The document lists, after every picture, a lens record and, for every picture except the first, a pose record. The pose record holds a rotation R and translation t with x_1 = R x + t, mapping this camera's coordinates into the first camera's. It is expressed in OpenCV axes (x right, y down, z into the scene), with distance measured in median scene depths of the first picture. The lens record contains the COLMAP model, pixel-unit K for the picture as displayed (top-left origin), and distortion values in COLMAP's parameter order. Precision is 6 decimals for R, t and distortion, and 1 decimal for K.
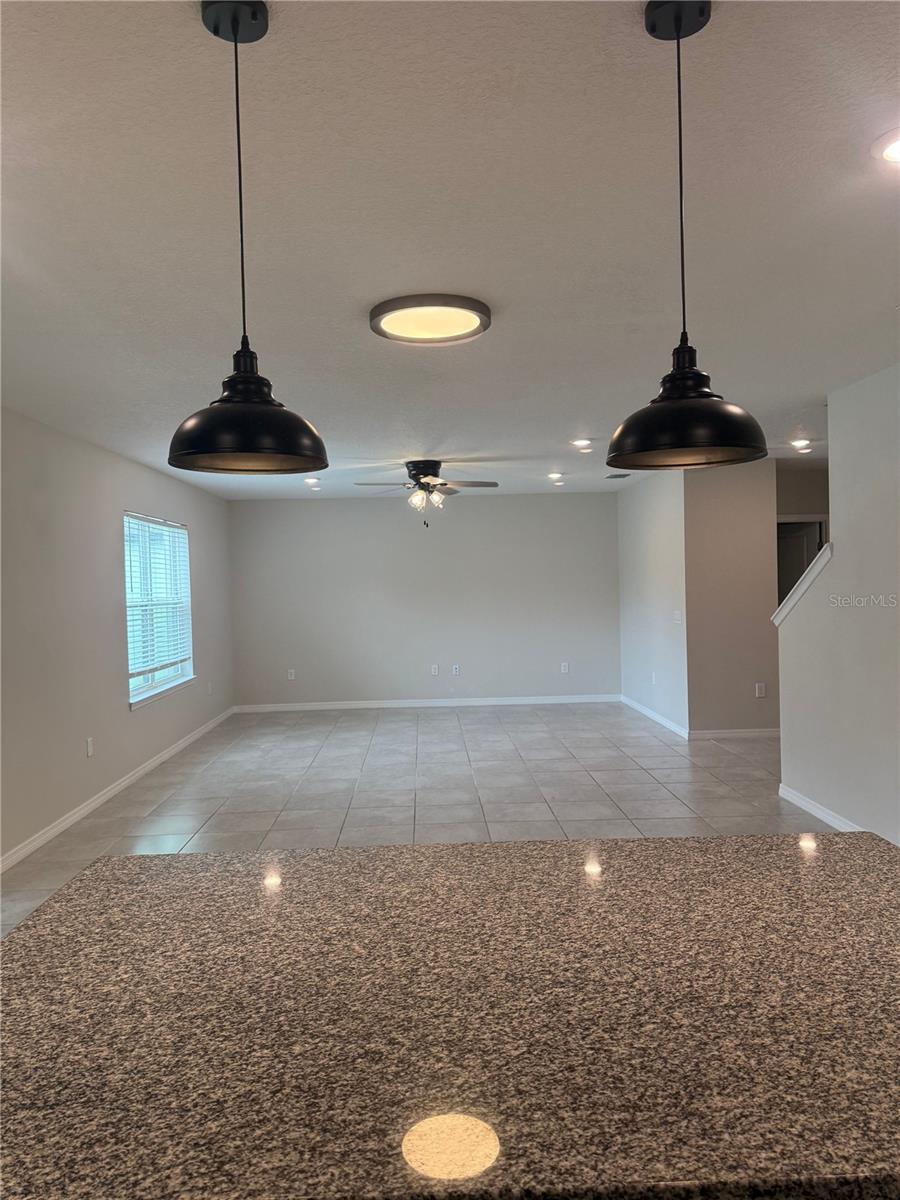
lens RADIAL K [[836.5, 0, 444.2], [0, 836.5, 604.1], [0, 0, 1]] dist [0.116094, -0.169680]
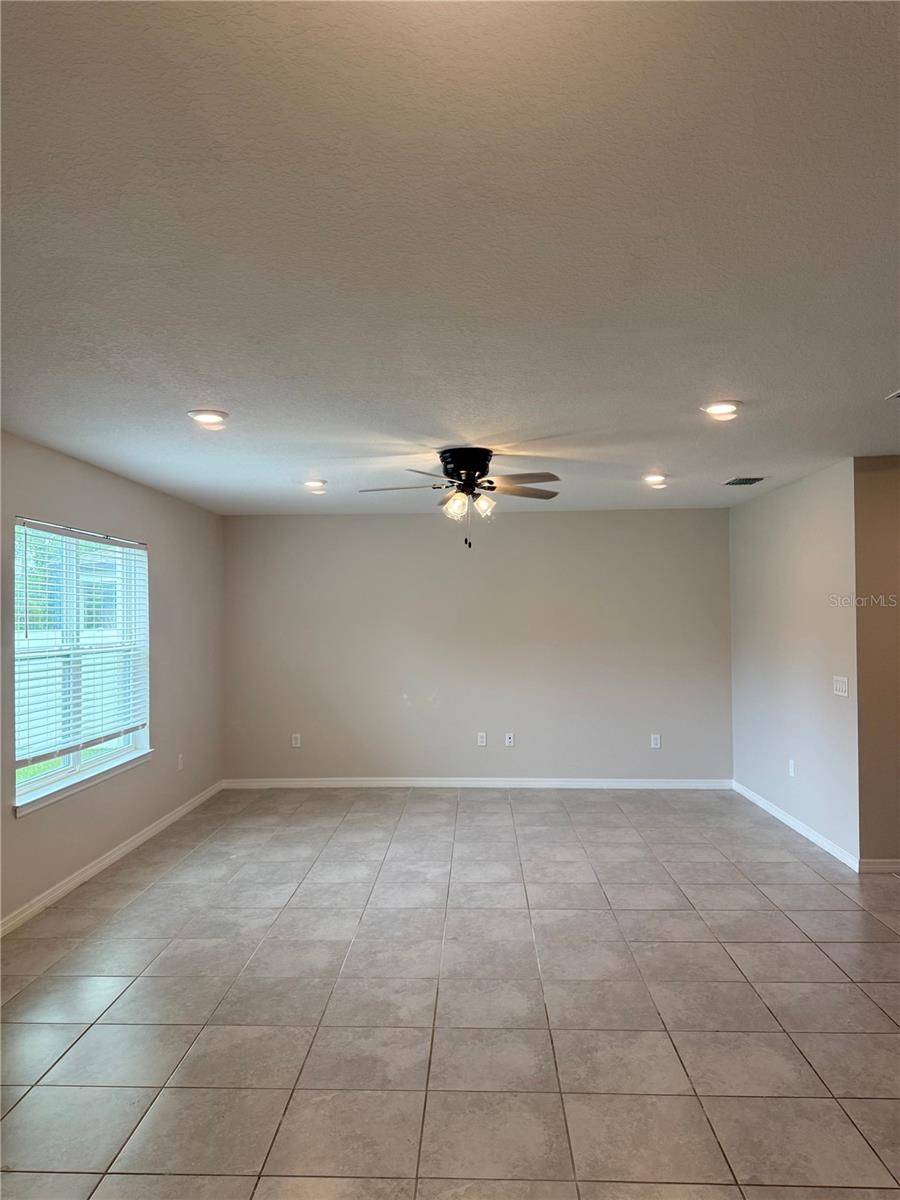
lens RADIAL K [[836.5, 0, 444.2], [0, 836.5, 604.1], [0, 0, 1]] dist [0.116094, -0.169680]
pose [[0.997607, 0.015676, -0.067344, 0.005254], [-0.018362, 0.999052, -0.039462, -0.018371], [0.066662, 0.040604, 0.996949, 0.311097]]
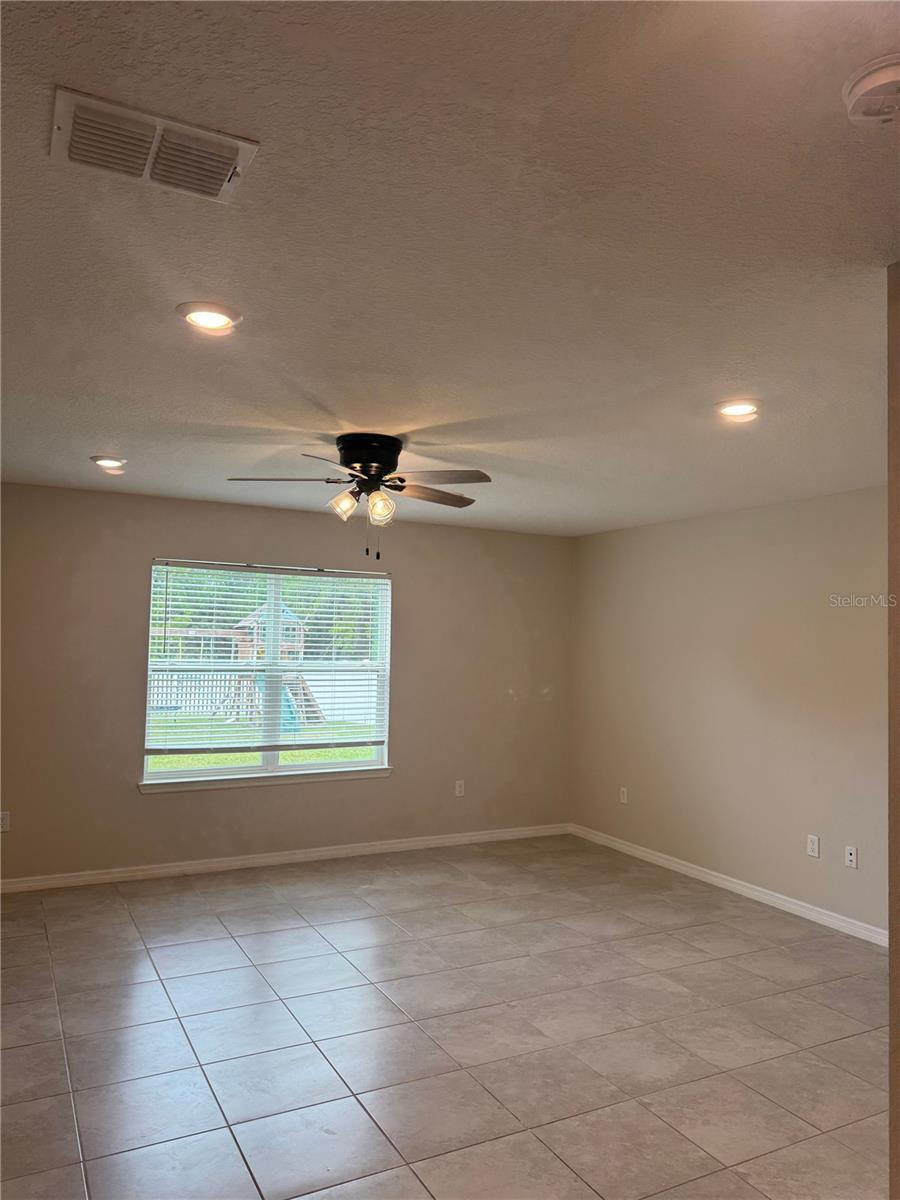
lens RADIAL K [[864.9, 0, 450.0], [0, 864.9, 600.0], [0, 0, 1]] dist [0.046591, -0.008700]
pose [[0.440710, 0.001672, -0.897648, 0.490217], [-0.056952, 0.998036, -0.026102, -0.056600], [0.895841, 0.062626, 0.439940, 0.773906]]
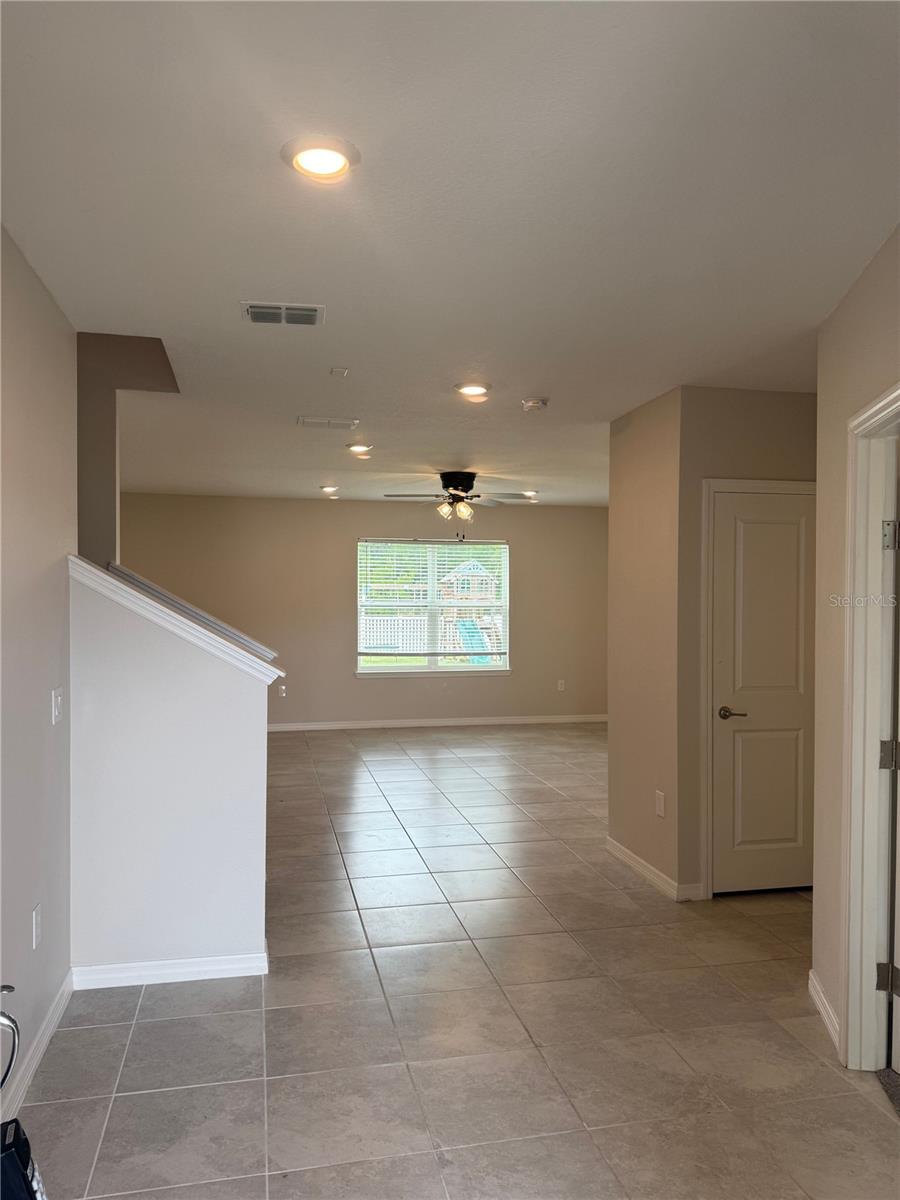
lens RADIAL K [[836.5, 0, 444.2], [0, 836.5, 604.1], [0, 0, 1]] dist [0.116094, -0.169680]
pose [[0.193172, 0.049427, -0.979919, 0.922450], [-0.035455, 0.998430, 0.043371, -0.059355], [0.980524, 0.026365, 0.194621, 0.761880]]
